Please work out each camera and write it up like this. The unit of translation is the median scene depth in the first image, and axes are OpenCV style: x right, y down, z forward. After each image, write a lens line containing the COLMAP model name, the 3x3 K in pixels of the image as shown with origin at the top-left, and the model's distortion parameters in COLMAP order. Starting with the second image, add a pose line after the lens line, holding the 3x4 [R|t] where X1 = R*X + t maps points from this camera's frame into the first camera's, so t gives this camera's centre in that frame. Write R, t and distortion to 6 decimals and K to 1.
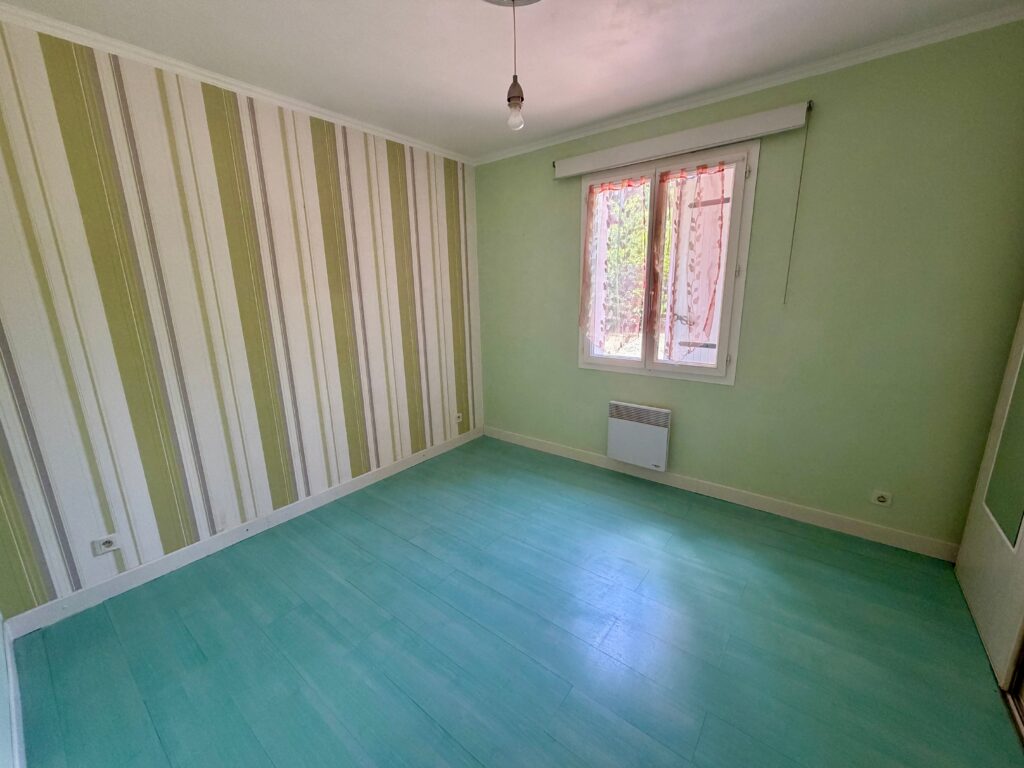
lens RADIAL K [[408.9, 0, 510.8], [0, 408.9, 383.2], [0, 0, 1]] dist [0.001588, 0.000135]
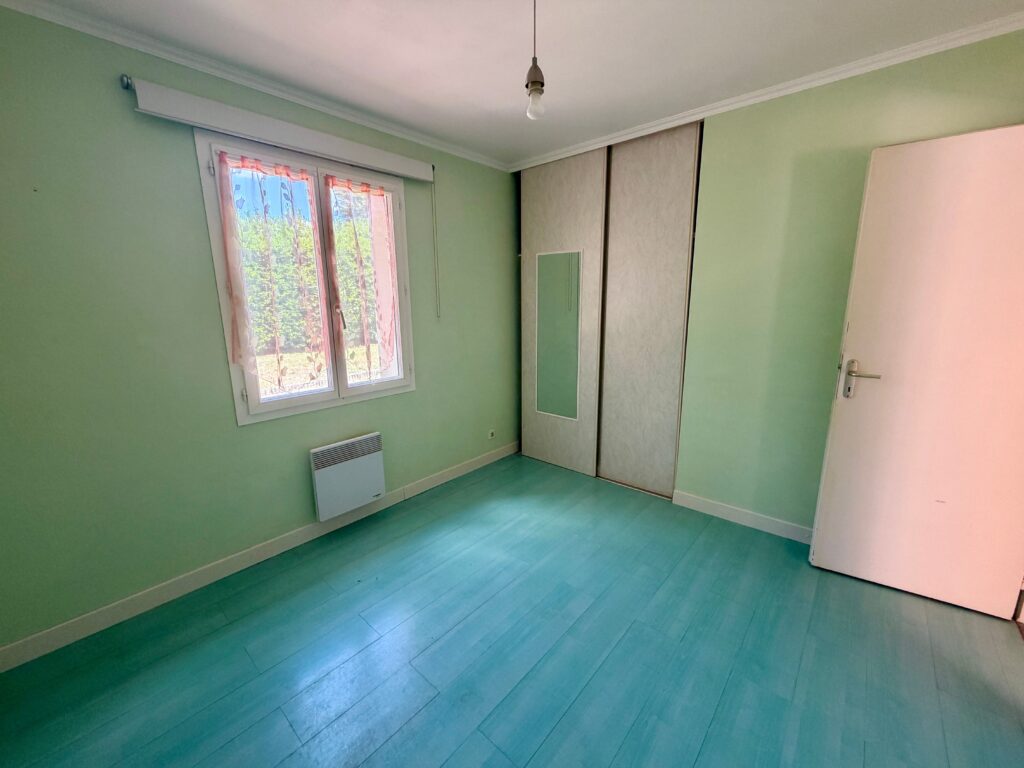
lens RADIAL K [[408.9, 0, 510.8], [0, 408.9, 383.2], [0, 0, 1]] dist [0.001588, 0.000135]
pose [[0.060202, -0.184529, 0.980982, -0.515708], [0.232798, 0.958259, 0.165968, -0.130963], [-0.970660, 0.218379, 0.100647, 0.585328]]
